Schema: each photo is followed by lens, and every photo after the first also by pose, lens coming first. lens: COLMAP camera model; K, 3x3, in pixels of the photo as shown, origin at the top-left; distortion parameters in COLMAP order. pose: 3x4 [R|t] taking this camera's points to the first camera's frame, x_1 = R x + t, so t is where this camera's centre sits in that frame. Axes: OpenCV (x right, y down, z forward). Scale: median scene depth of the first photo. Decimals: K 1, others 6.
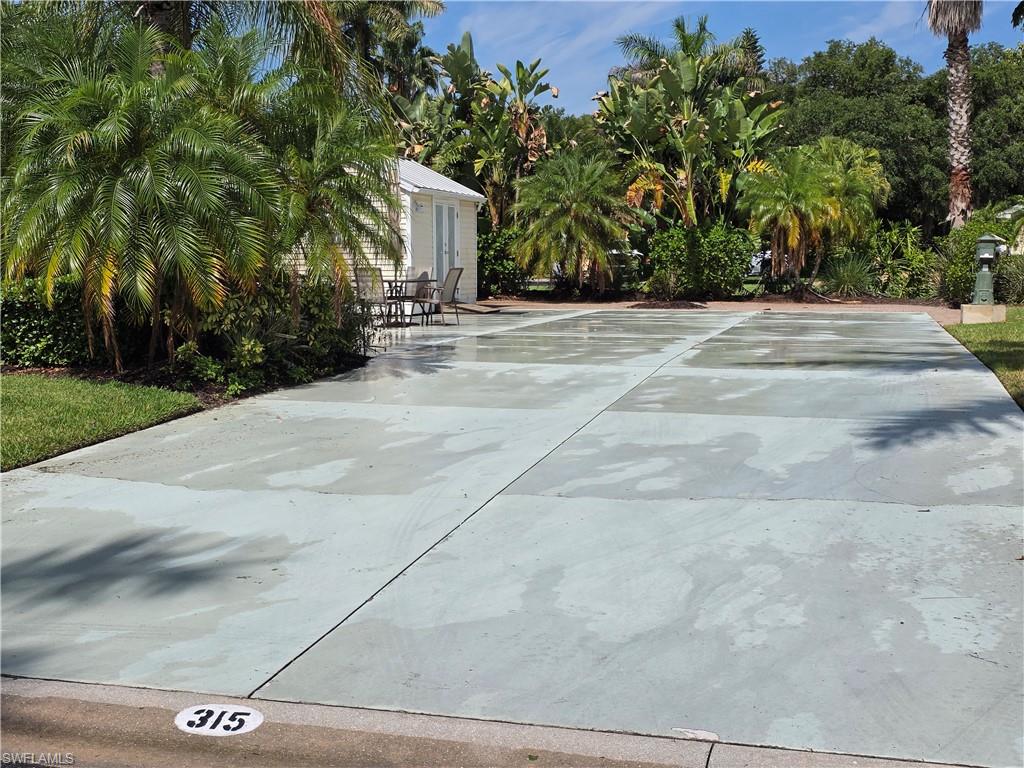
lens RADIAL K [[1367.3, 0, 512.0], [0, 1367.3, 384.0], [0, 0, 1]] dist [0.162074, -0.539825]
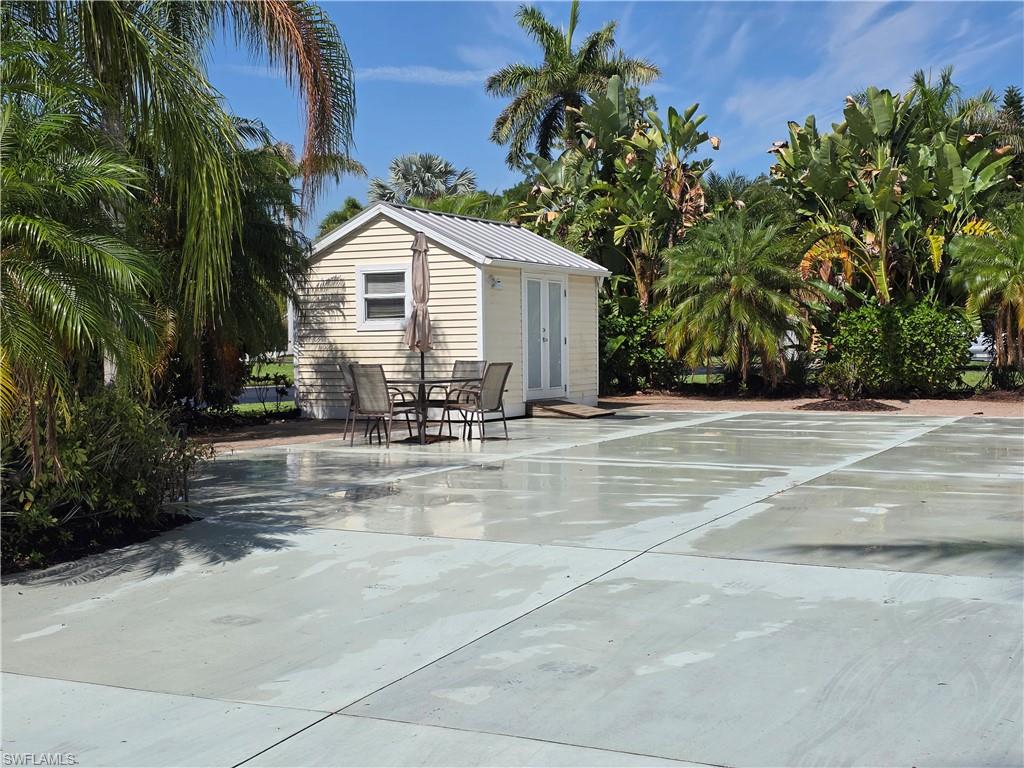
lens RADIAL K [[1367.3, 0, 512.0], [0, 1367.3, 384.0], [0, 0, 1]] dist [0.162074, -0.539825]
pose [[0.981782, 0.001105, -0.190007, 0.068399], [-0.012269, 0.998265, -0.057588, -0.020418], [0.189613, 0.058870, 0.980092, 0.183723]]
